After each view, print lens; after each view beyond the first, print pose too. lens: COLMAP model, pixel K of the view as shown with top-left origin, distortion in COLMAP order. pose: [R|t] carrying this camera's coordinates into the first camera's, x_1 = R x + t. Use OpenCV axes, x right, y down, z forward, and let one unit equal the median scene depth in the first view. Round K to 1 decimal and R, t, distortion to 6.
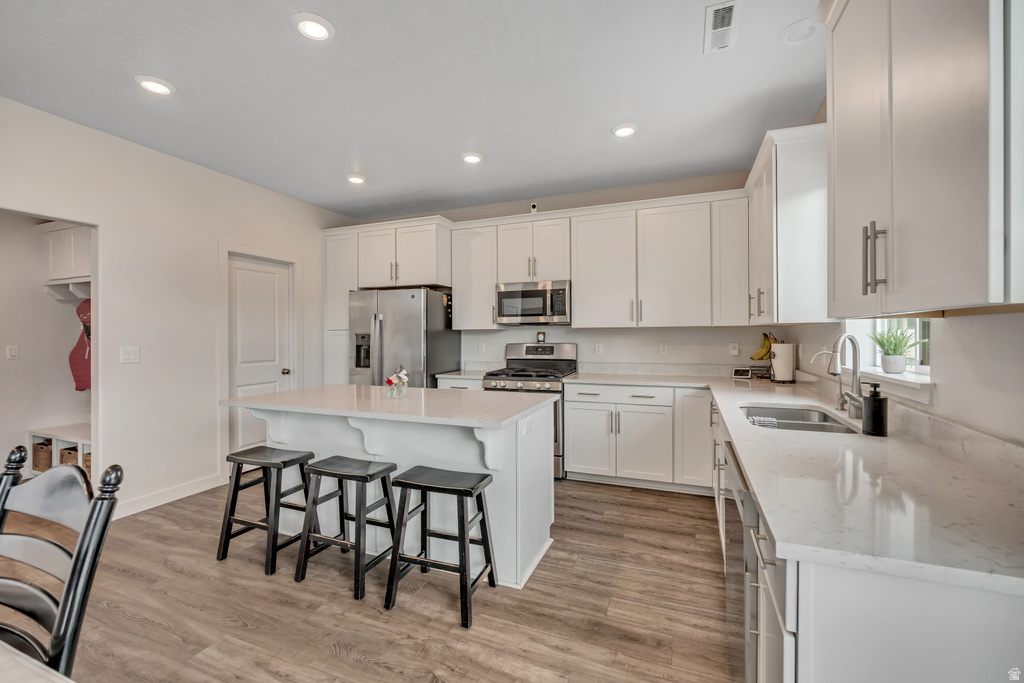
lens RADIAL K [[432.8, 0, 511.6], [0, 432.8, 336.2], [0, 0, 1]] dist [-0.006247, 0.000056]
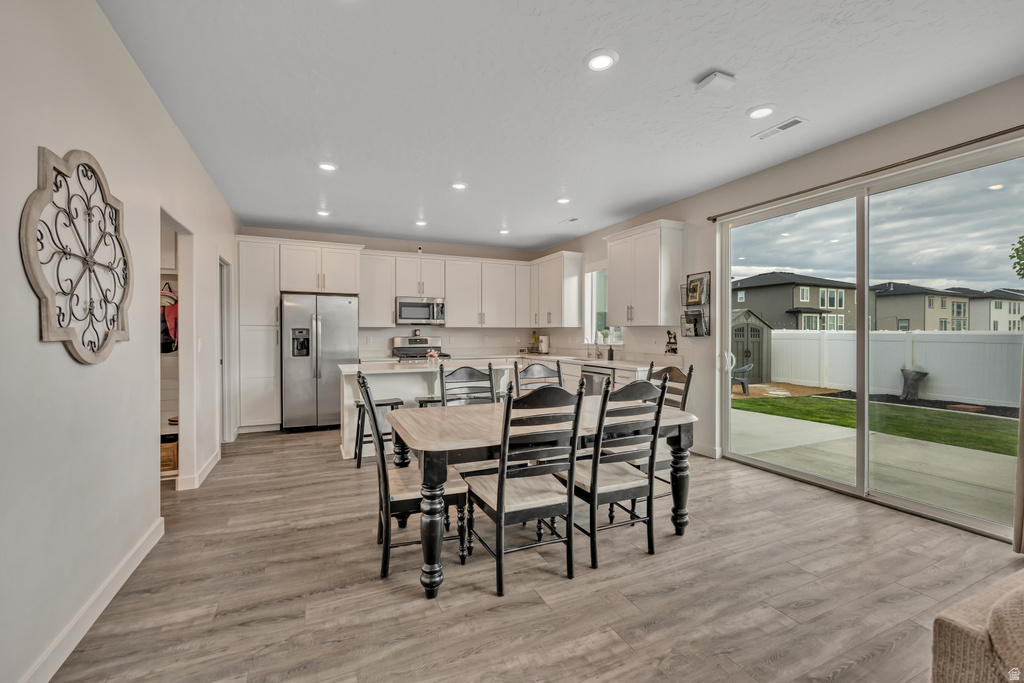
lens RADIAL K [[432.8, 0, 511.6], [0, 432.8, 336.2], [0, 0, 1]] dist [-0.006247, 0.000056]
pose [[0.684768, 0.000656, 0.728761, -0.879635], [-0.001459, 0.999999, 0.000471, 0.014108], [-0.728760, -0.001386, 0.684768, -0.313372]]
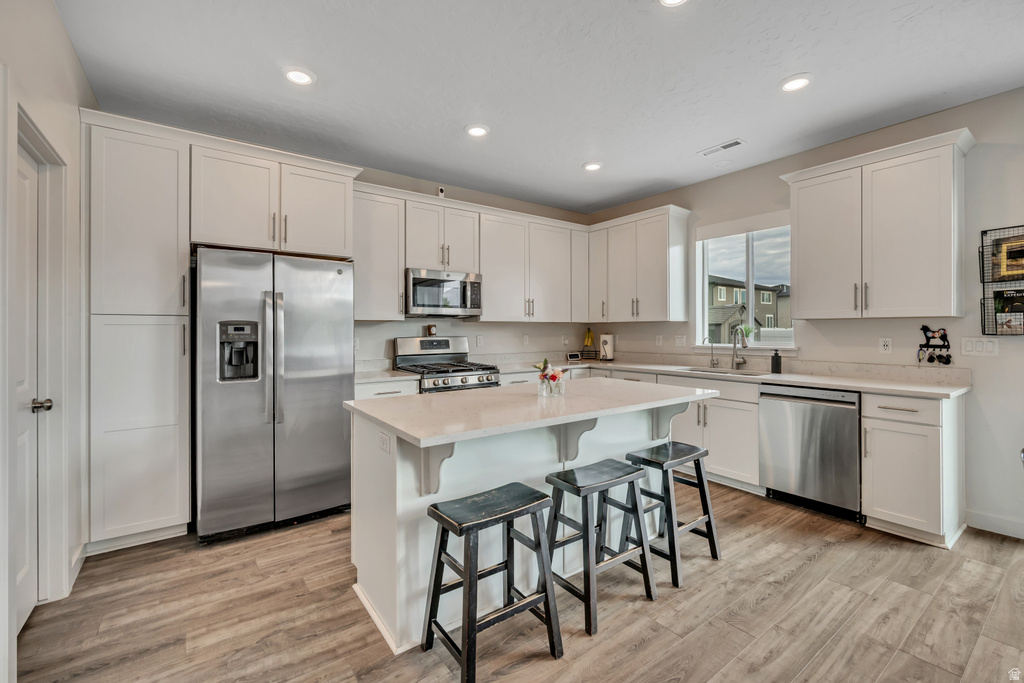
lens RADIAL K [[438.3, 0, 509.0], [0, 438.3, 329.3], [0, 0, 1]] dist [-0.002028, 0.000058]
pose [[0.527961, 0.008439, 0.849226, -0.693851], [0.001802, 0.999937, -0.011057, 0.011472], [-0.849266, 0.007368, 0.527913, 0.387287]]
